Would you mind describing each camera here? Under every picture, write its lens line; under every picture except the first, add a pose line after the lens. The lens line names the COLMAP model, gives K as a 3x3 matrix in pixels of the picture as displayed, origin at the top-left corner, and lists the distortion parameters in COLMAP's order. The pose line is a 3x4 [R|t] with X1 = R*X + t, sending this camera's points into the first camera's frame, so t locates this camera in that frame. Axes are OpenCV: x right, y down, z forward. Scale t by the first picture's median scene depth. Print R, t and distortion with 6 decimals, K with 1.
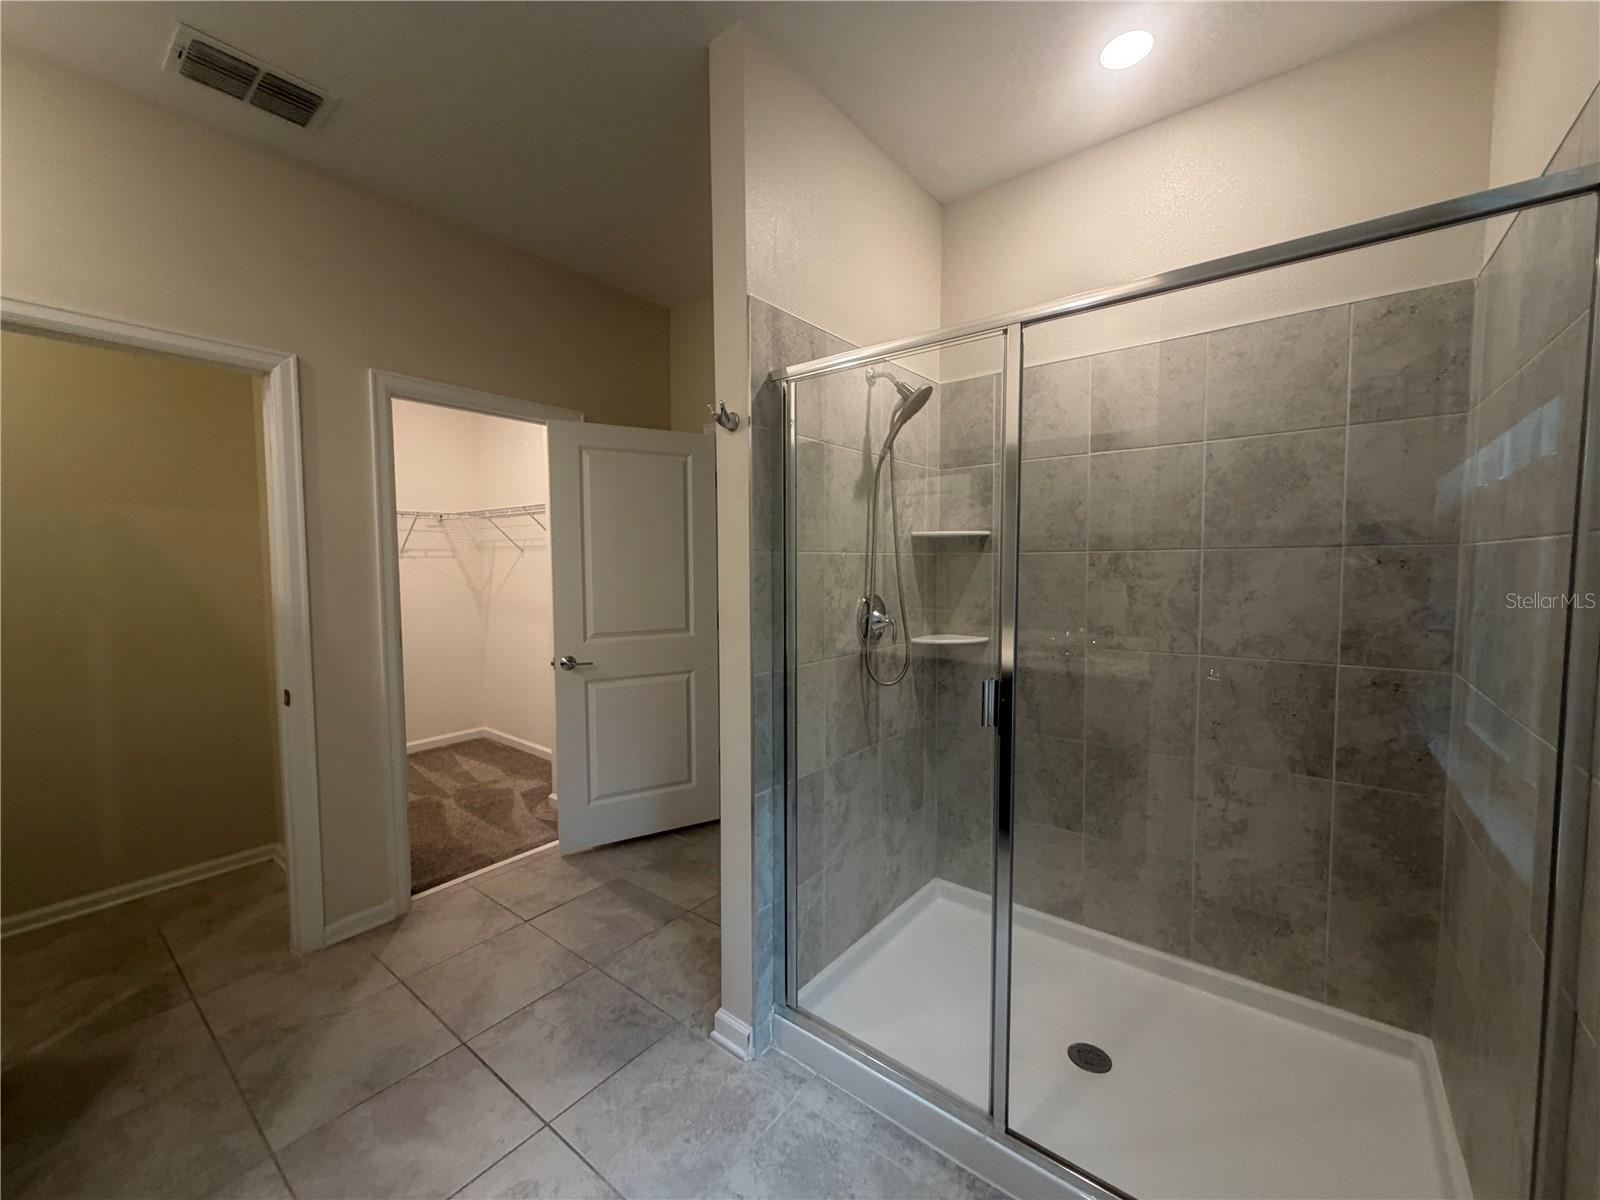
lens RADIAL K [[652.0, 0, 796.3], [0, 652.0, 600.0], [0, 0, 1]] dist [0.011360, -0.002502]
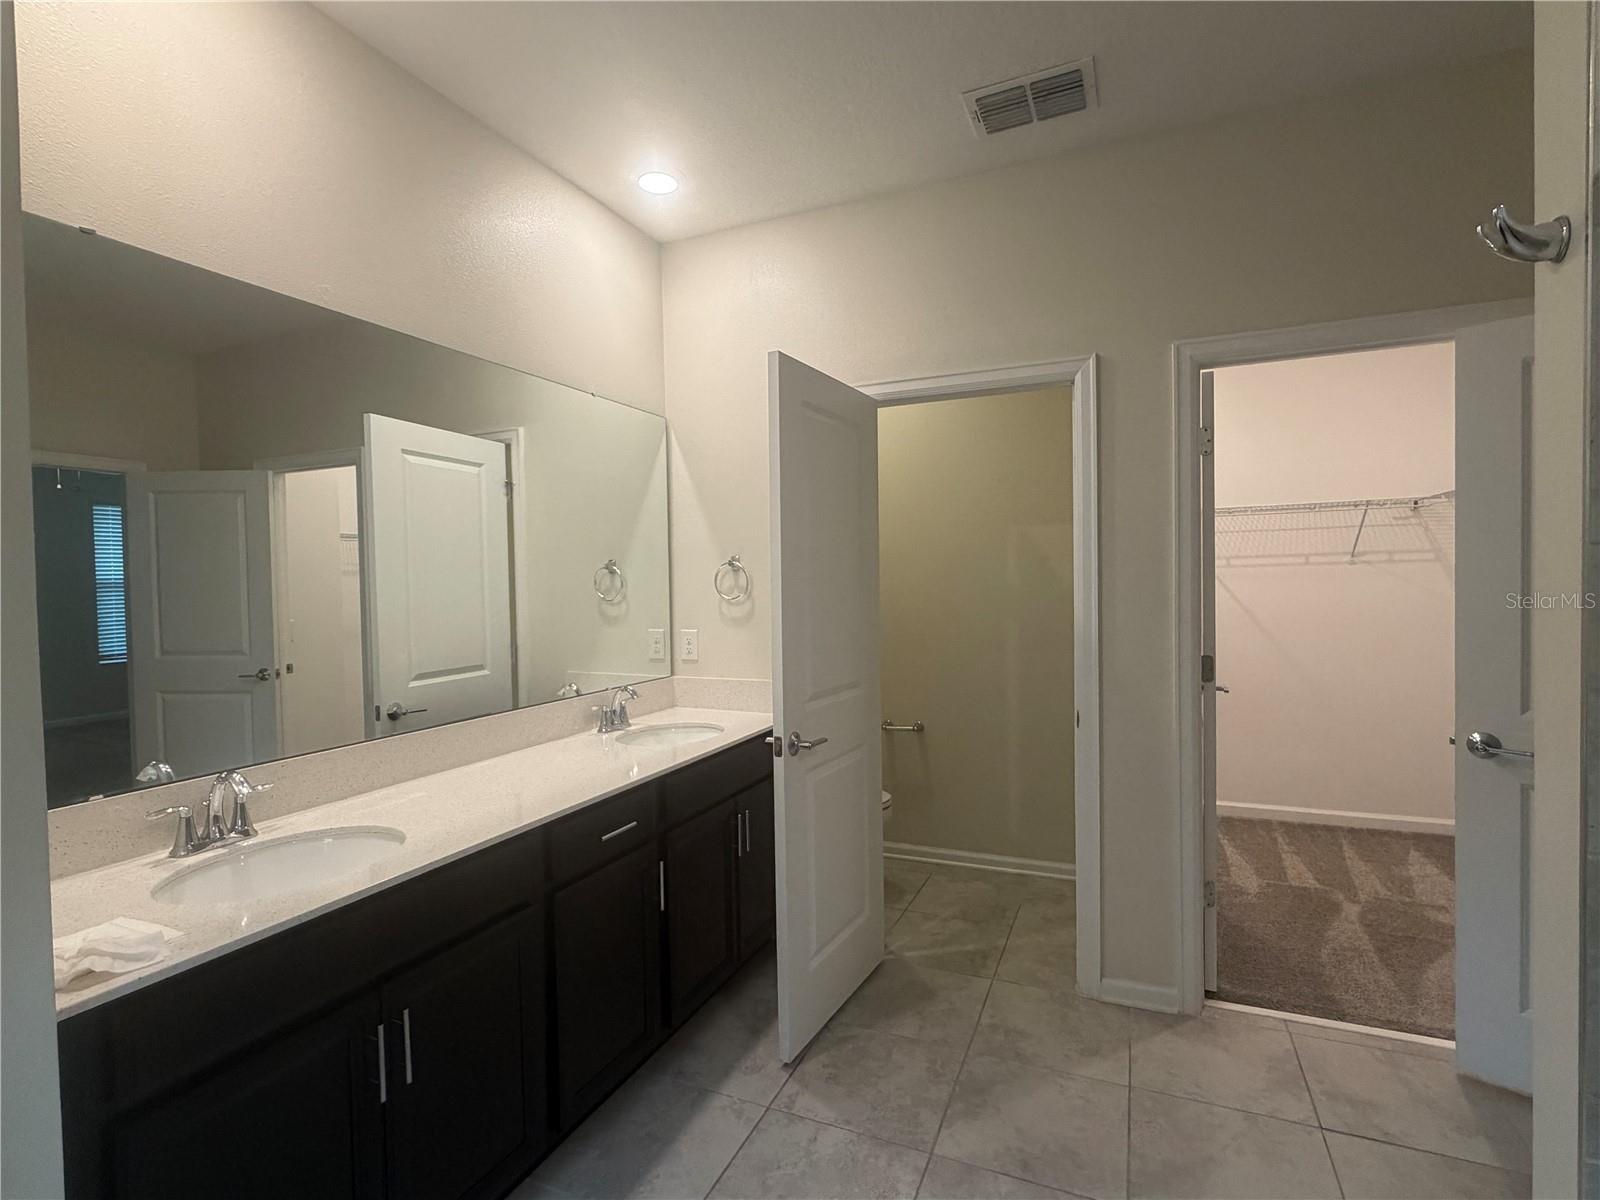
lens RADIAL K [[783.7, 0, 795.0], [0, 783.7, 601.9], [0, 0, 1]] dist [0.000717, -0.000105]
pose [[0.237500, 0.026724, -0.971020, 0.193116], [-0.037780, 0.999119, 0.018257, -0.021580], [0.970653, 0.032349, 0.238300, 0.280119]]
